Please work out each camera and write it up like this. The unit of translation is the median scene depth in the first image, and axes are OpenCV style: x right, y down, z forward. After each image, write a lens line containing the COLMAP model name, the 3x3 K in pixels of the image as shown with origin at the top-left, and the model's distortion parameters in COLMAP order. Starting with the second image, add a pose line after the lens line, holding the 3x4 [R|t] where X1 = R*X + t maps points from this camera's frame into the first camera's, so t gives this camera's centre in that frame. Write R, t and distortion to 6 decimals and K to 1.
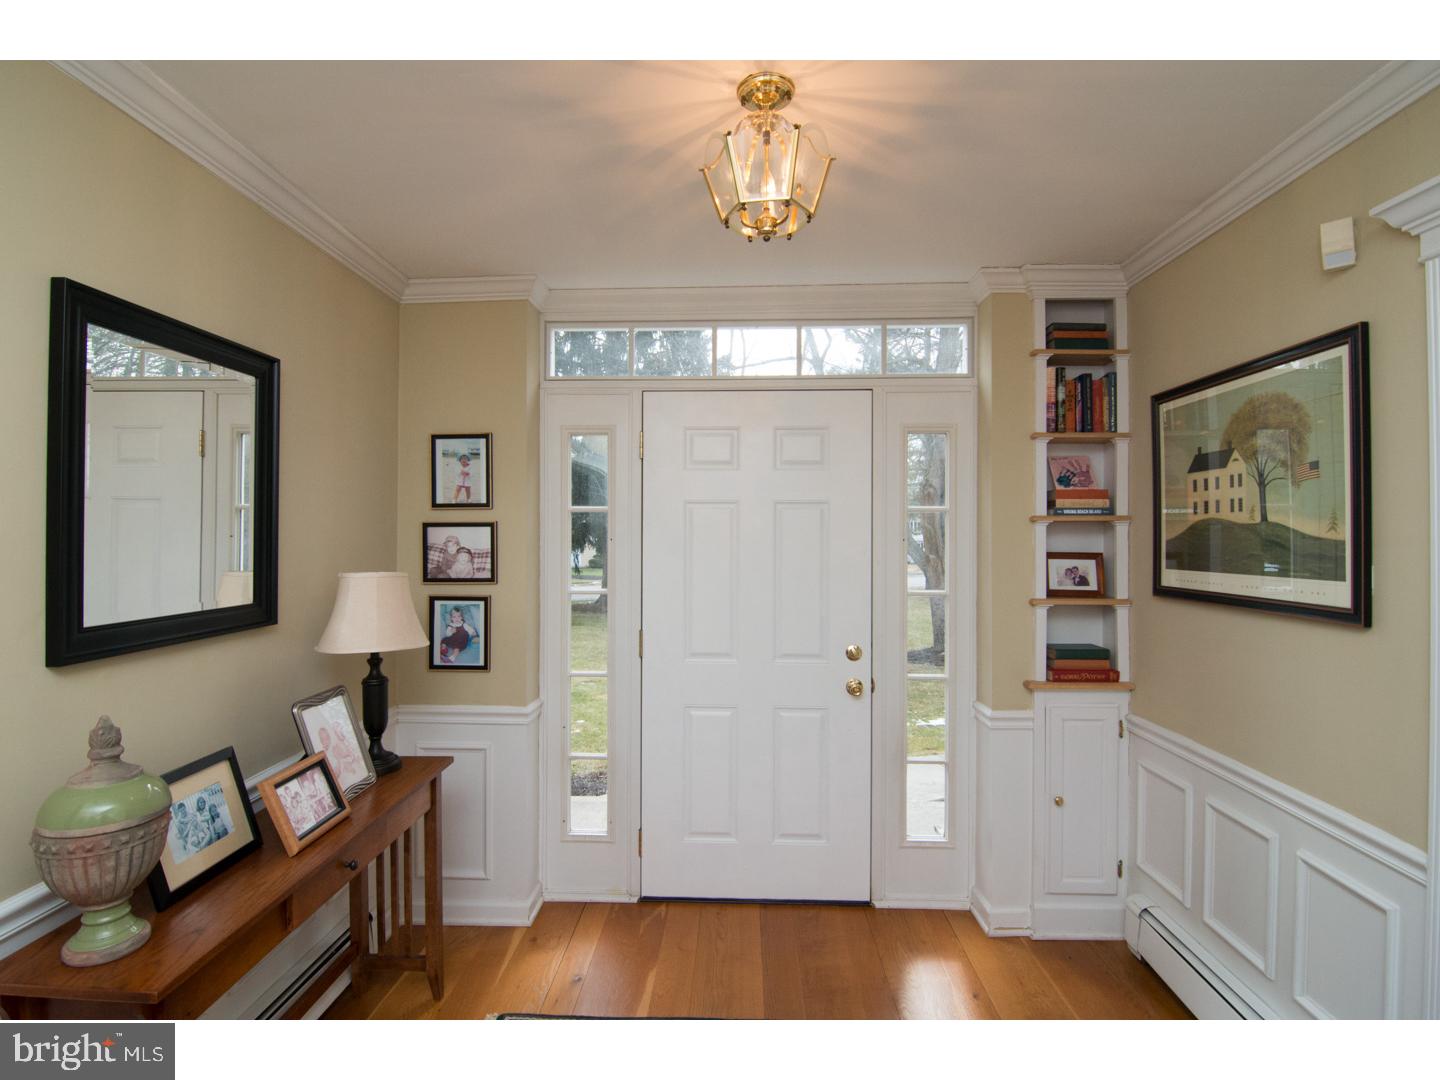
lens RADIAL K [[690.7, 0, 716.3], [0, 690.7, 543.8], [0, 0, 1]] dist [-0.016565, -0.005633]
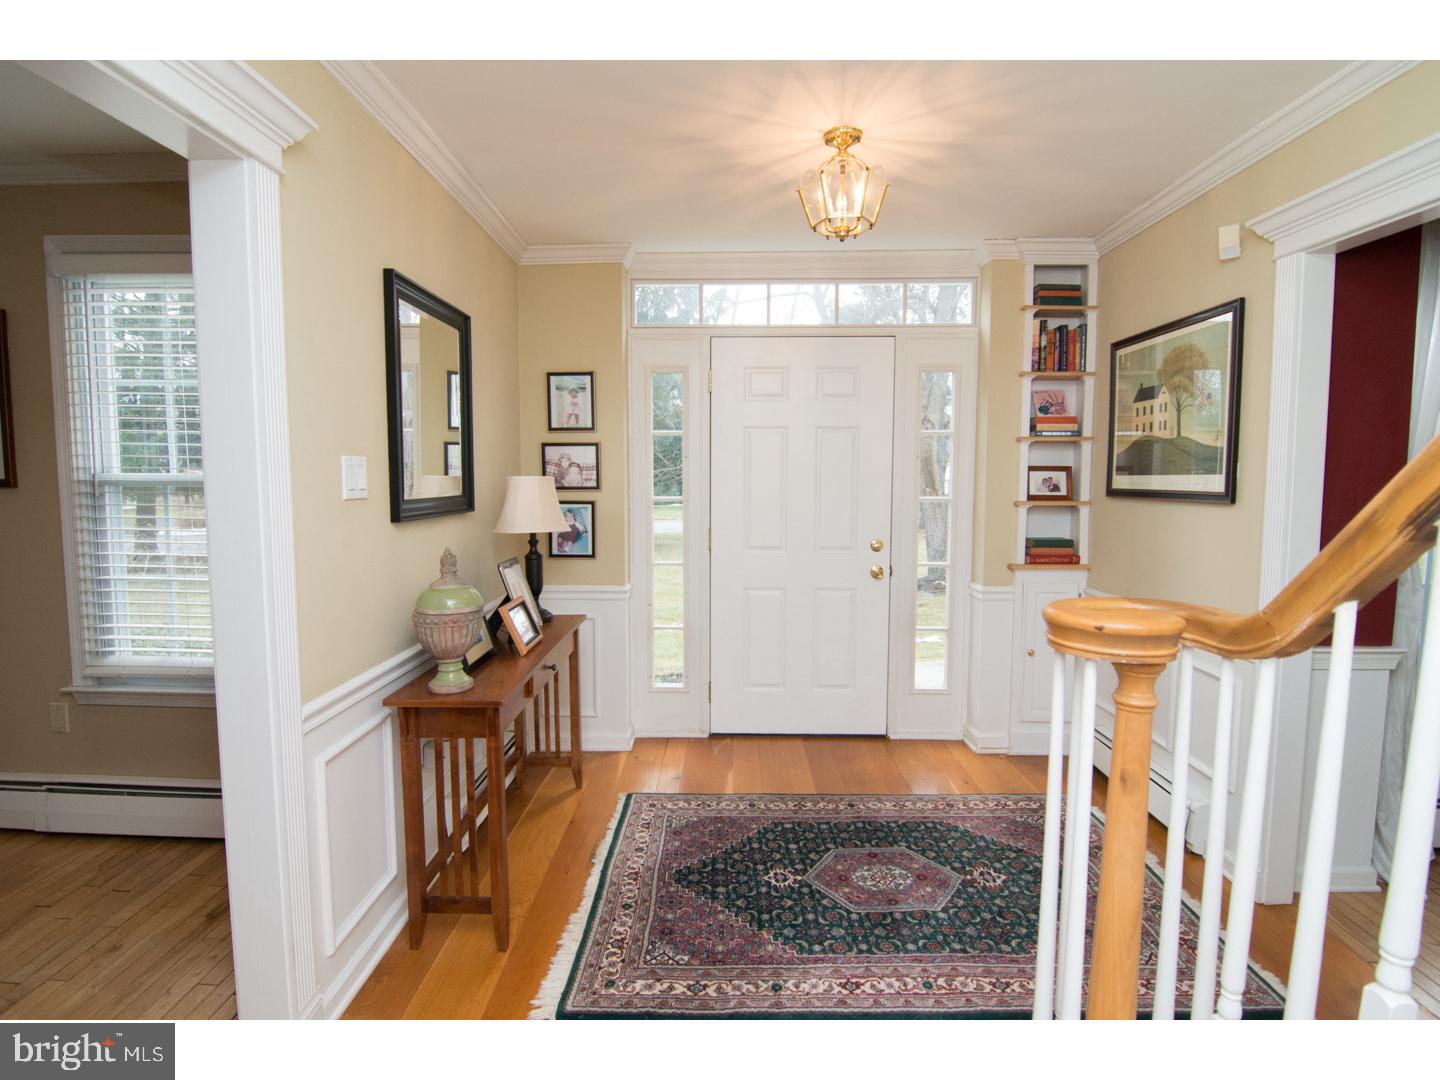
lens RADIAL K [[690.7, 0, 719.9], [0, 690.7, 540.3], [0, 0, 1]] dist [-0.016565, -0.005633]
pose [[0.999922, -0.002438, 0.012288, -0.119622], [0.001384, 0.996373, 0.085083, 0.043084], [-0.012451, -0.085060, 0.996298, -0.302294]]
